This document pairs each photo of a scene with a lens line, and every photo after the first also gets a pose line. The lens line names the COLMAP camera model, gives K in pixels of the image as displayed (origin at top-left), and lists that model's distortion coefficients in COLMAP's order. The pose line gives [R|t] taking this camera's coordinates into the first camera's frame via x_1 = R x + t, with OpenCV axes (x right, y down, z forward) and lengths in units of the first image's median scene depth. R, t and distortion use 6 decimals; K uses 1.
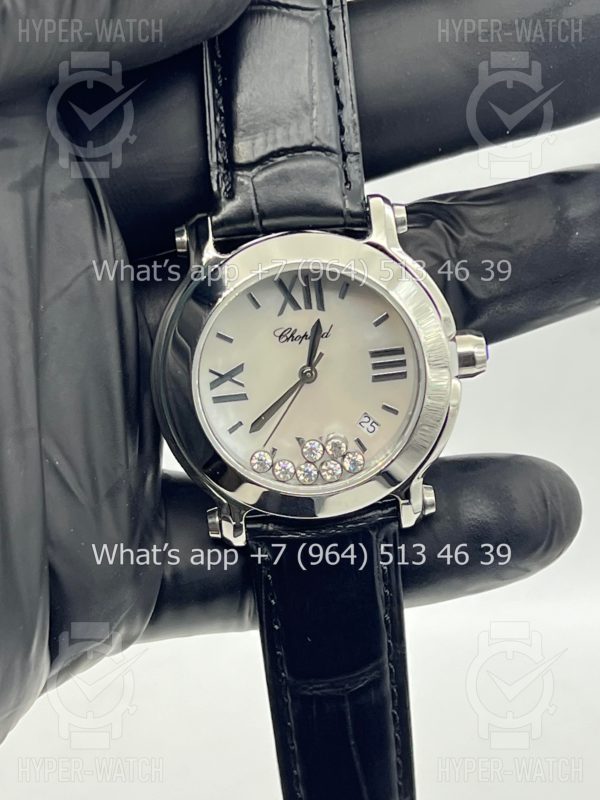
lens RADIAL K [[1853.0, 0, 299.5], [0, 1853.0, 400.4], [0, 0, 1]] dist [0.102380, 0.000000]
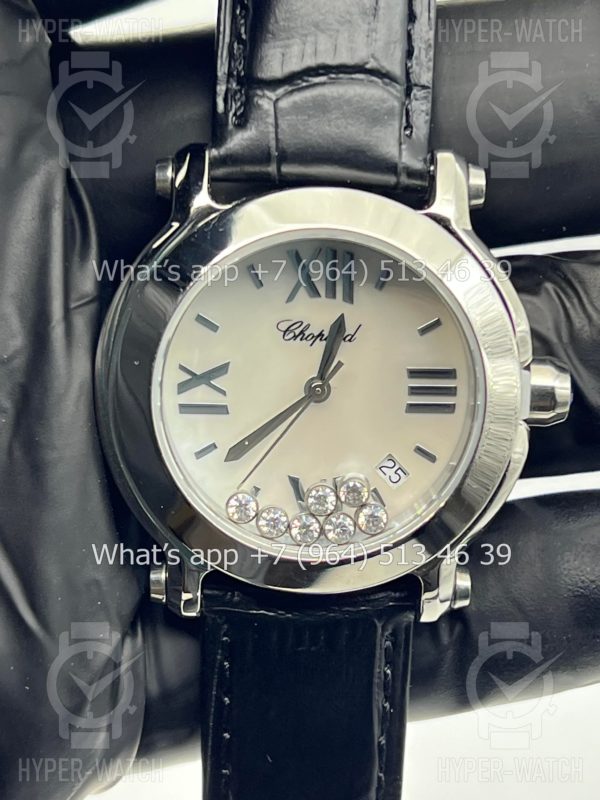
lens RADIAL K [[1853.0, 0, 306.5], [0, 1853.0, 425.1], [0, 0, 1]] dist [0.102380, 0.000000]
pose [[0.991521, 0.128920, 0.016284, -0.009325], [-0.129056, 0.991608, 0.007616, -0.005629], [-0.015166, -0.009653, 0.999838, 0.294505]]
